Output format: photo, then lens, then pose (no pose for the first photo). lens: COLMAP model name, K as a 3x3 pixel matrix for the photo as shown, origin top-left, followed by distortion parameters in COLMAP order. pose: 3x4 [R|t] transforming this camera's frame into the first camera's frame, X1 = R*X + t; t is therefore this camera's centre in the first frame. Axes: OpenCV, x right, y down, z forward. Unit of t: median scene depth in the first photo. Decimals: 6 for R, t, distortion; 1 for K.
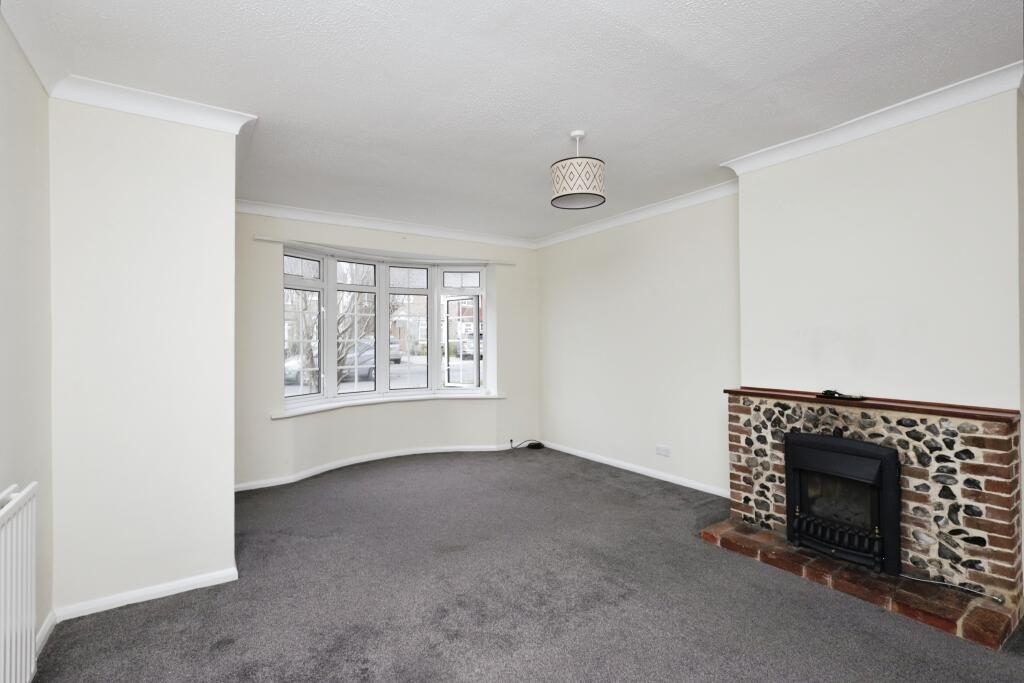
lens RADIAL K [[474.6, 0, 513.1], [0, 474.6, 340.0], [0, 0, 1]] dist [0.000196, 0.000488]
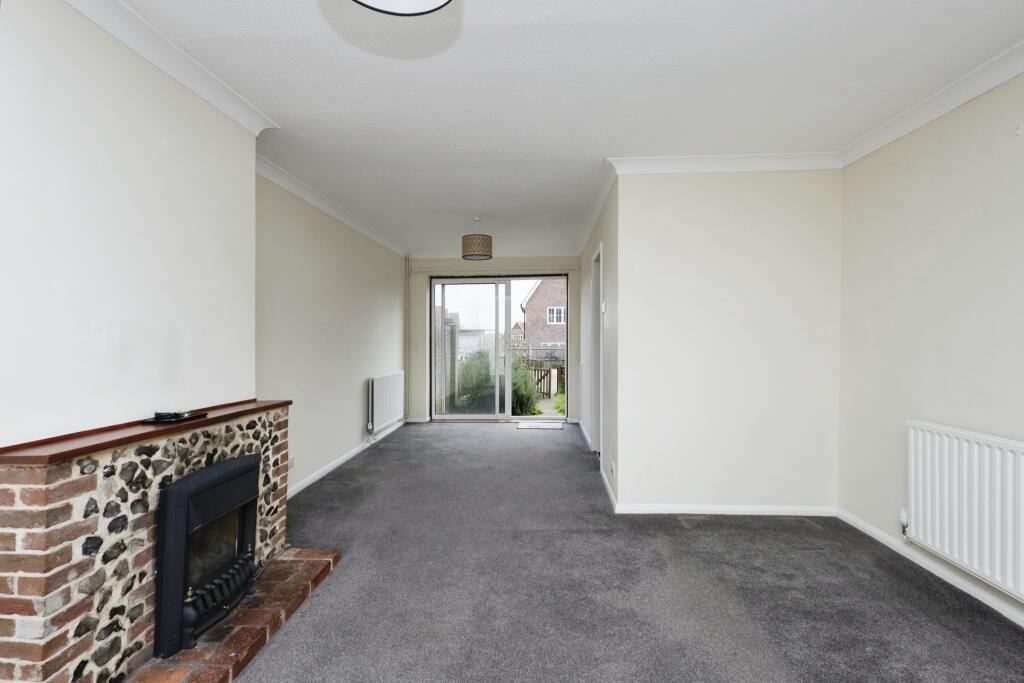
lens RADIAL K [[474.6, 0, 514.6], [0, 474.6, 340.5], [0, 0, 1]] dist [0.000196, 0.000488]
pose [[-0.797401, 0.003498, 0.603440, -0.173217], [0.000384, 0.999986, -0.005289, 0.003083], [-0.603450, -0.003986, -0.797391, 1.239948]]
